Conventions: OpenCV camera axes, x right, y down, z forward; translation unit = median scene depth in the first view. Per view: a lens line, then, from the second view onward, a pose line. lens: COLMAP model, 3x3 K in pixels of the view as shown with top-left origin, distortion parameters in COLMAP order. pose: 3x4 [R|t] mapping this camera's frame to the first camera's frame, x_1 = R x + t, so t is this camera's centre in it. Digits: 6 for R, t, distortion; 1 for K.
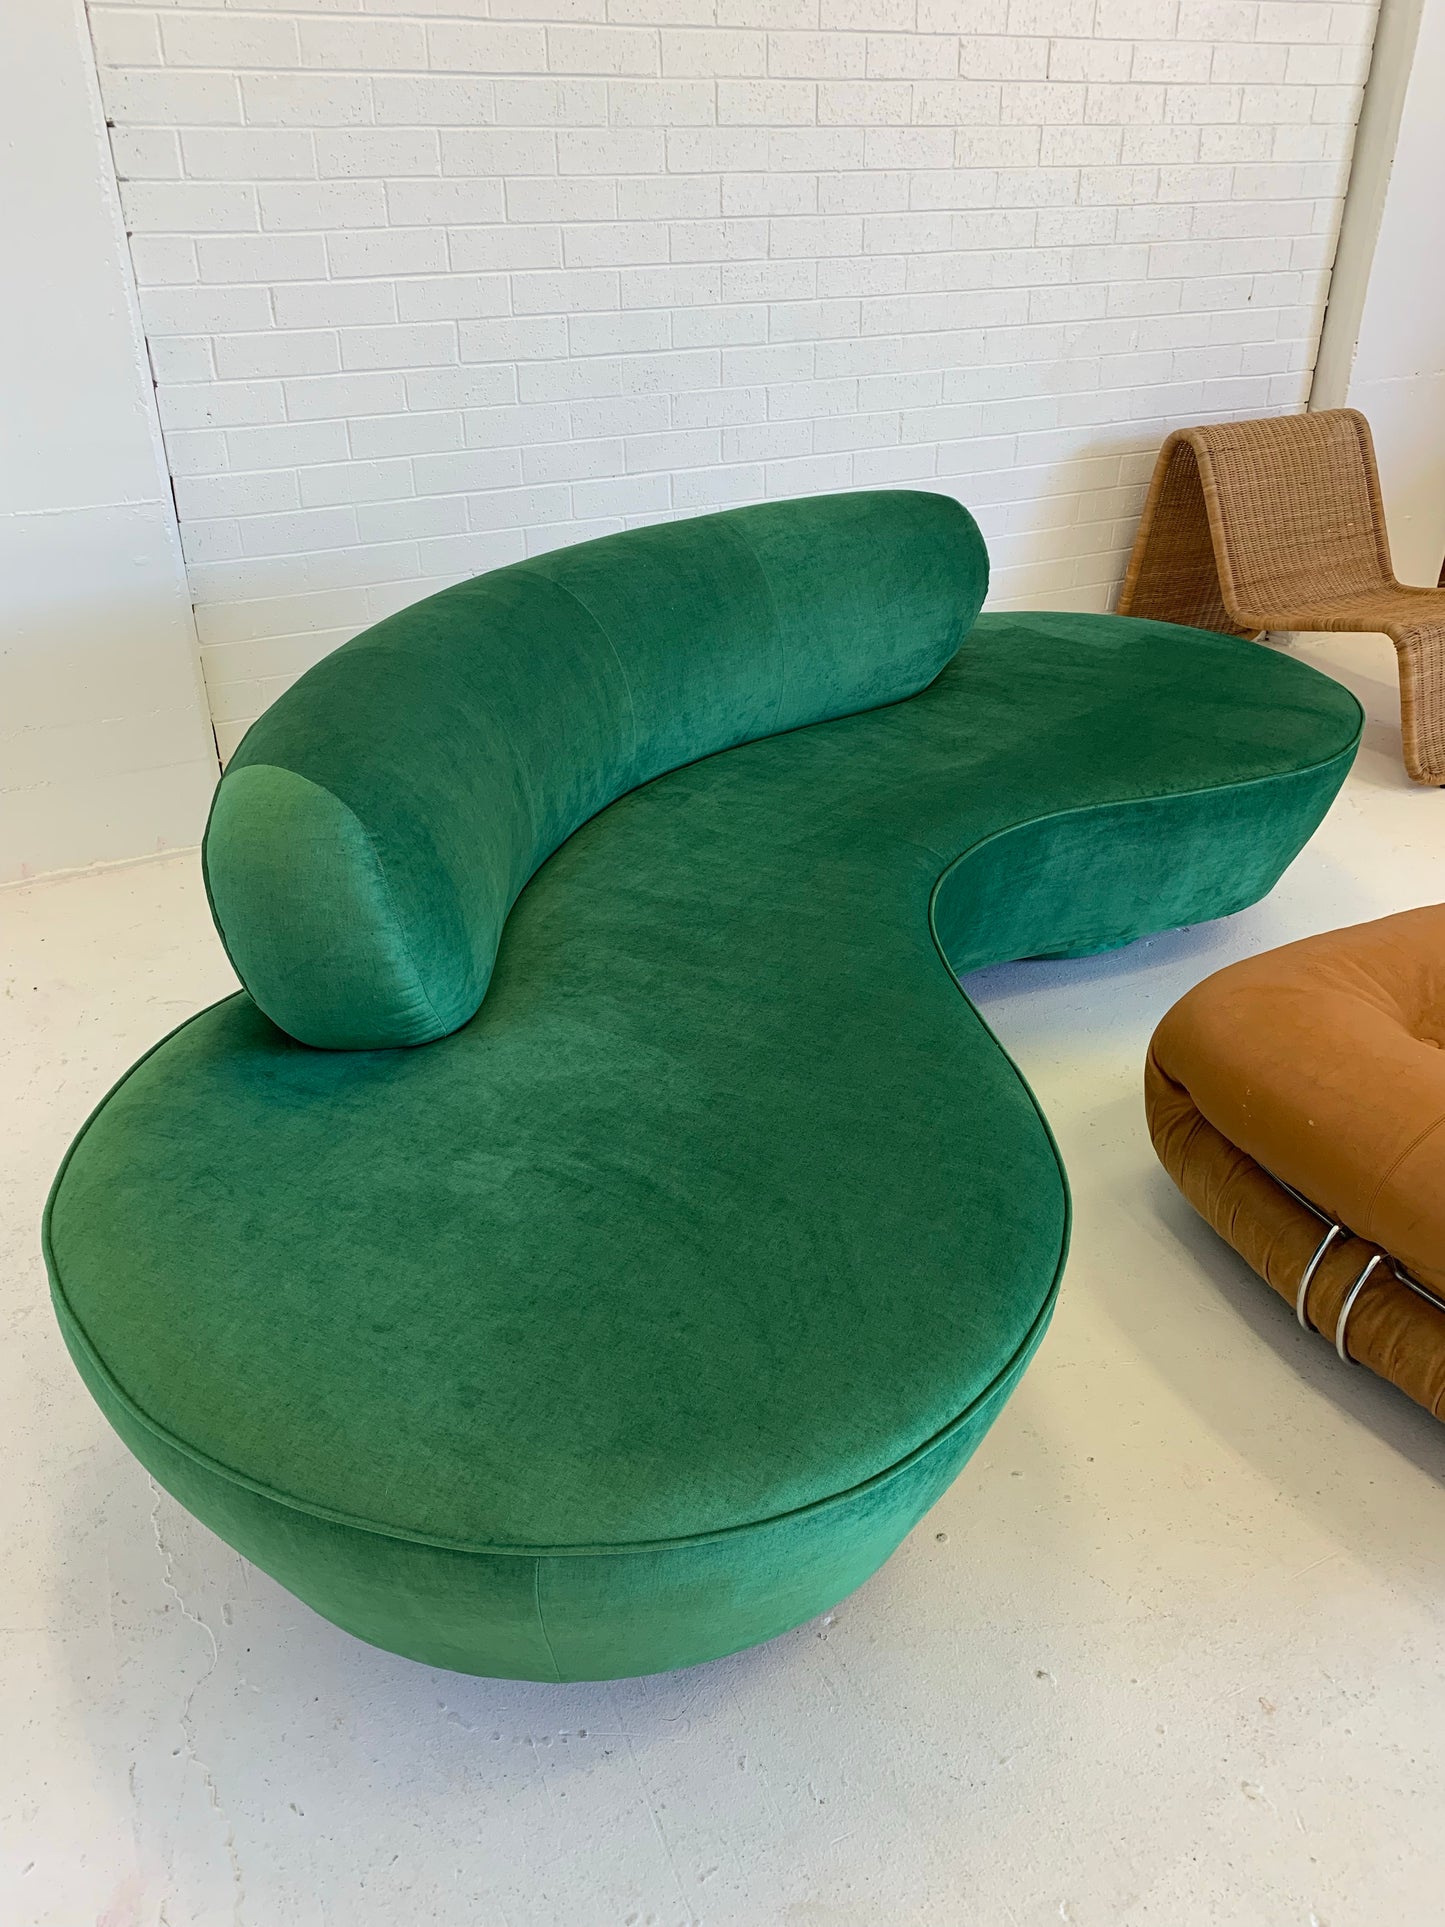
lens RADIAL K [[1454.3, 0, 715.6], [0, 1454.3, 936.3], [0, 0, 1]] dist [0.021799, -0.031708]
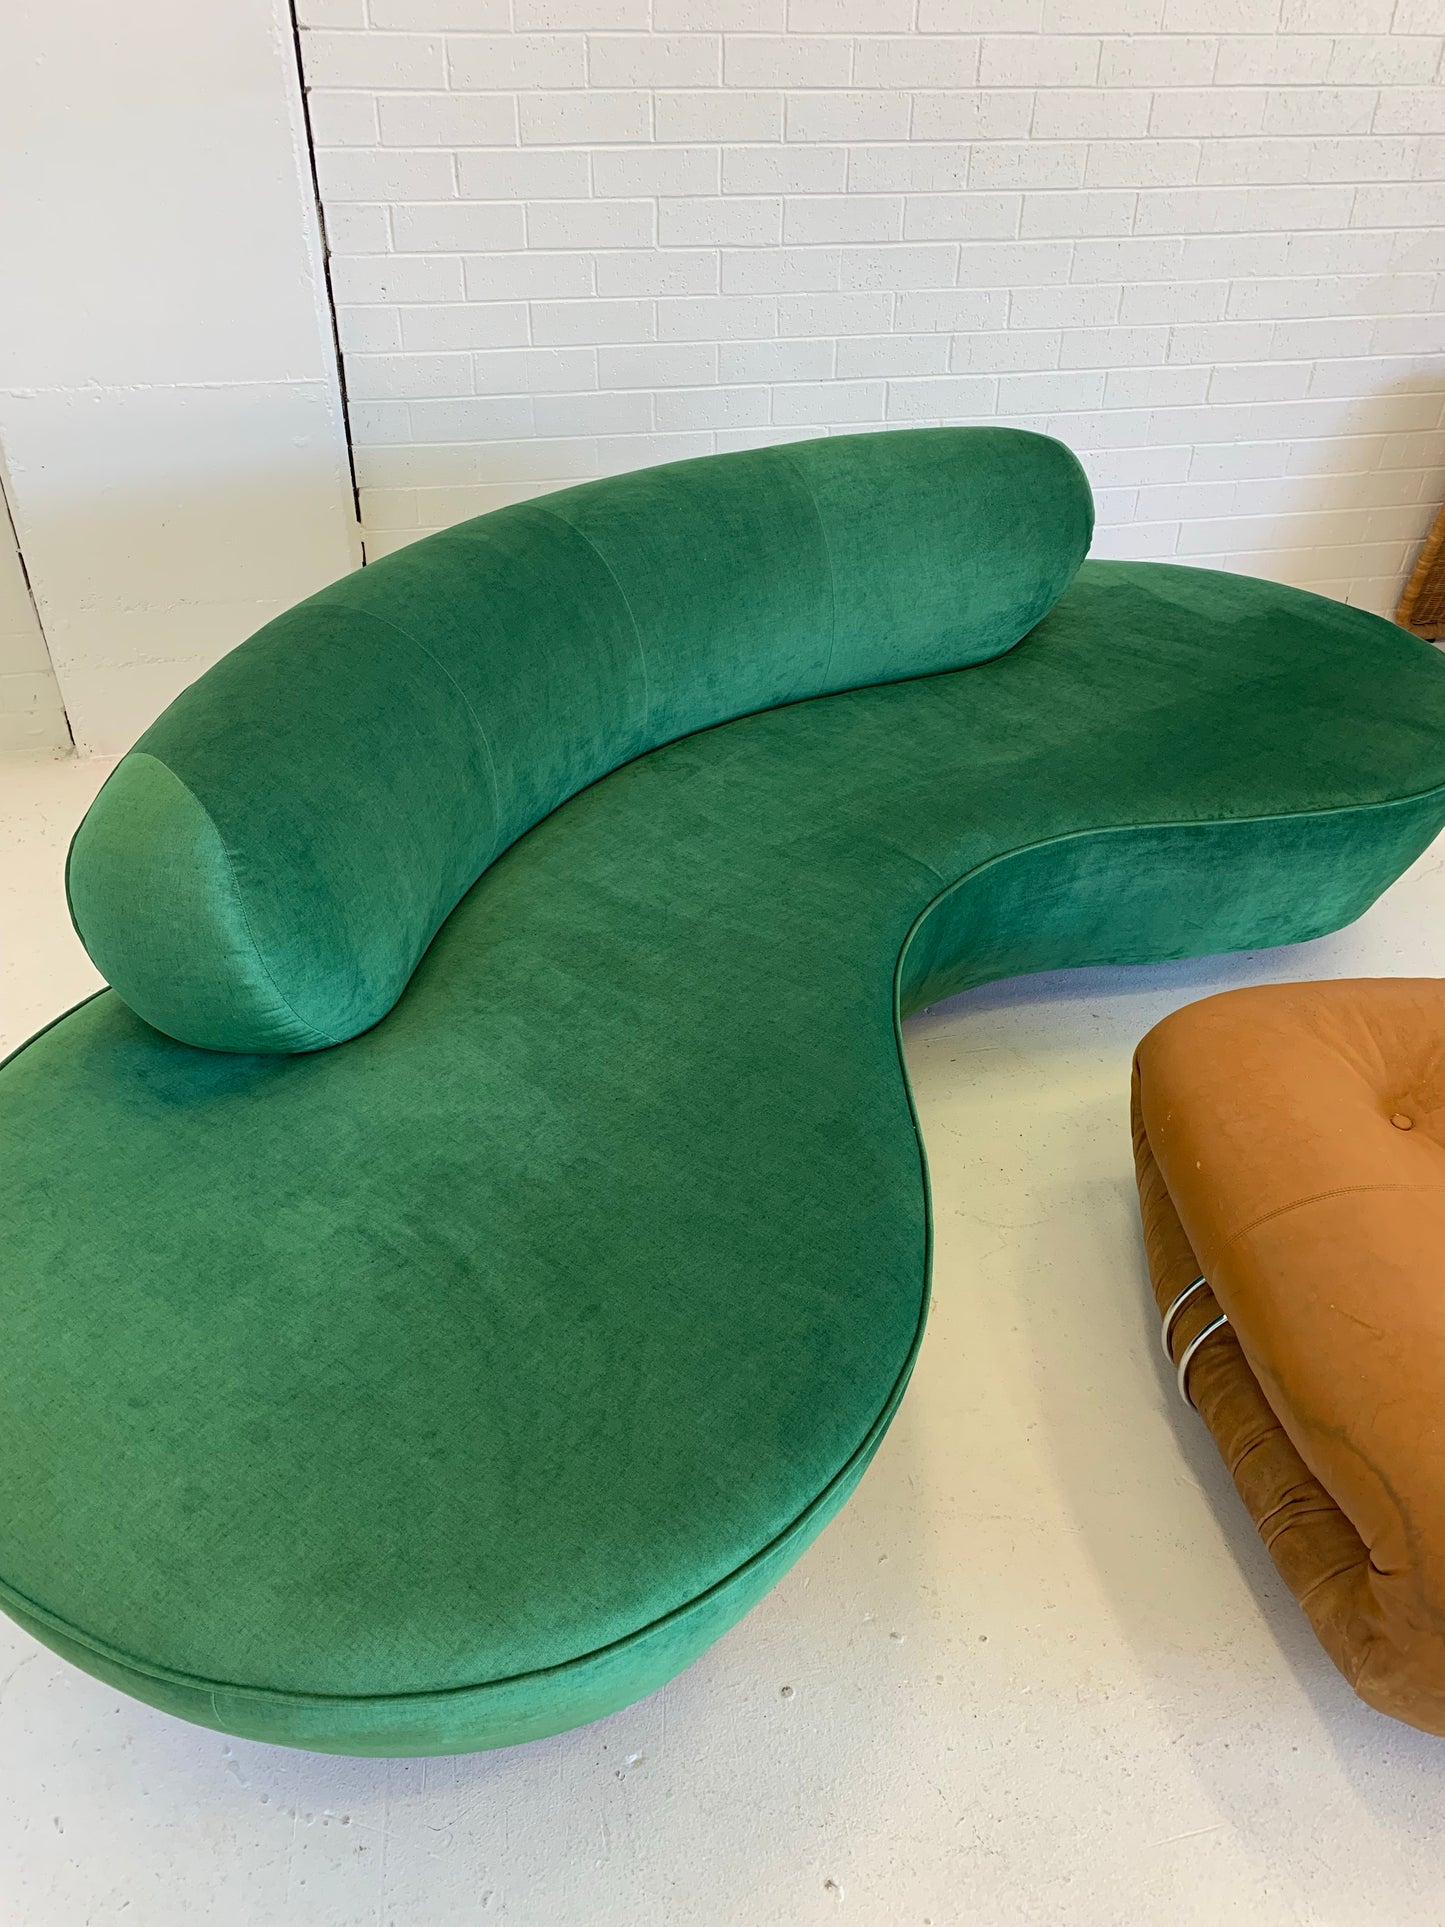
lens RADIAL K [[1454.3, 0, 731.3], [0, 1454.3, 961.6], [0, 0, 1]] dist [0.021799, -0.031708]
pose [[0.986278, 0.114318, -0.119106, 0.166880], [-0.098663, 0.986600, 0.129948, -0.127688], [0.132365, -0.116414, 0.984341, 0.089853]]
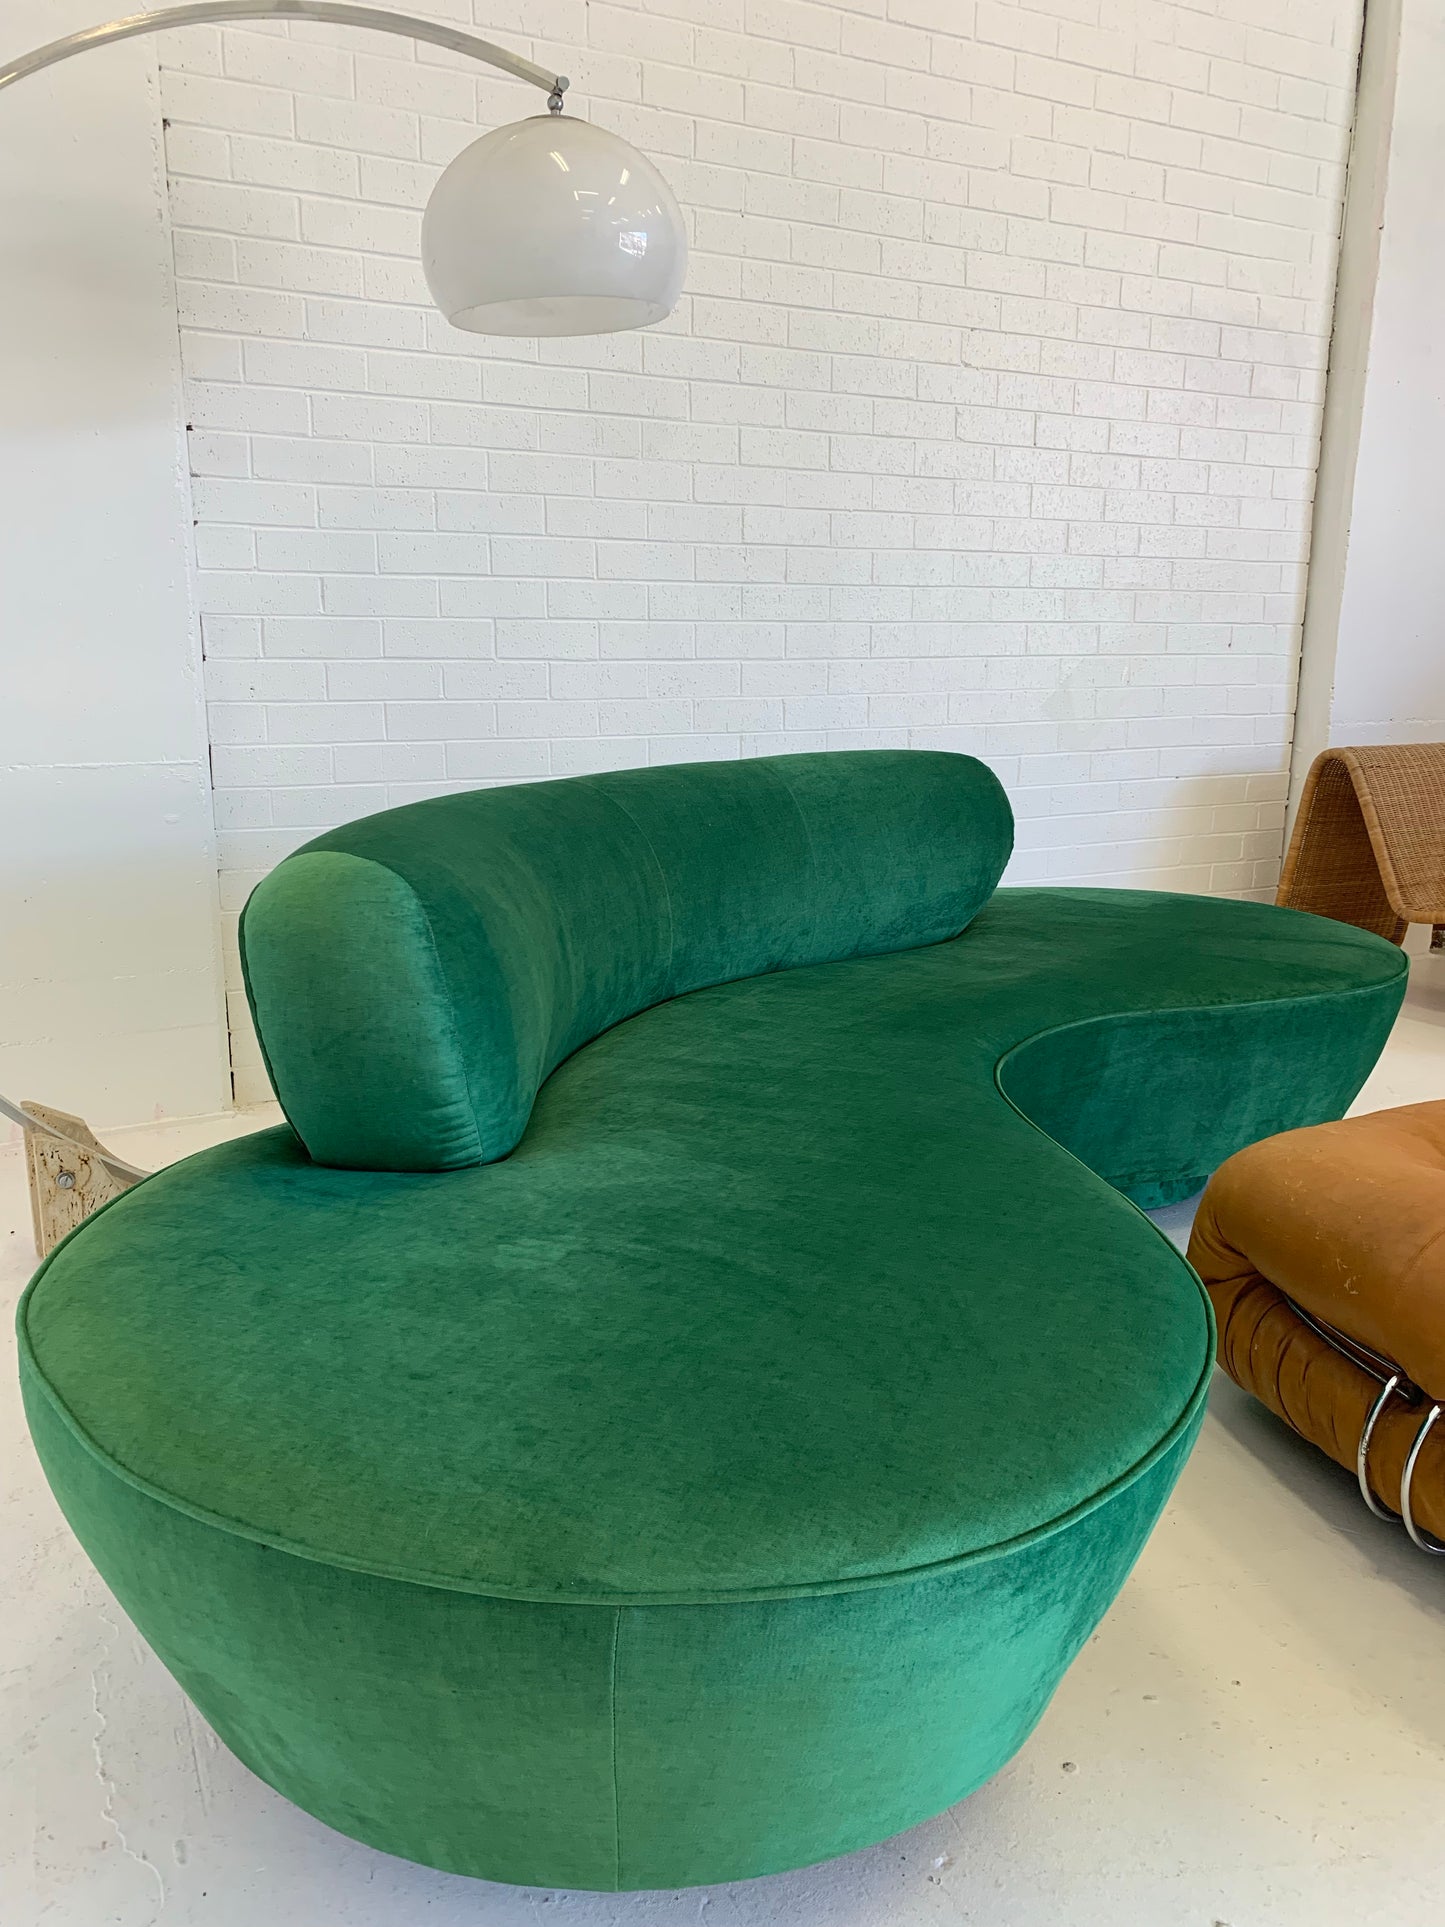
lens RADIAL K [[1454.3, 0, 707.4], [0, 1454.3, 962.6], [0, 0, 1]] dist [0.021799, -0.031708]
pose [[0.999949, 0.007782, 0.006473, -0.049302], [-0.005724, 0.962131, -0.272526, 0.183699], [-0.008349, 0.272475, 0.962127, 0.090206]]
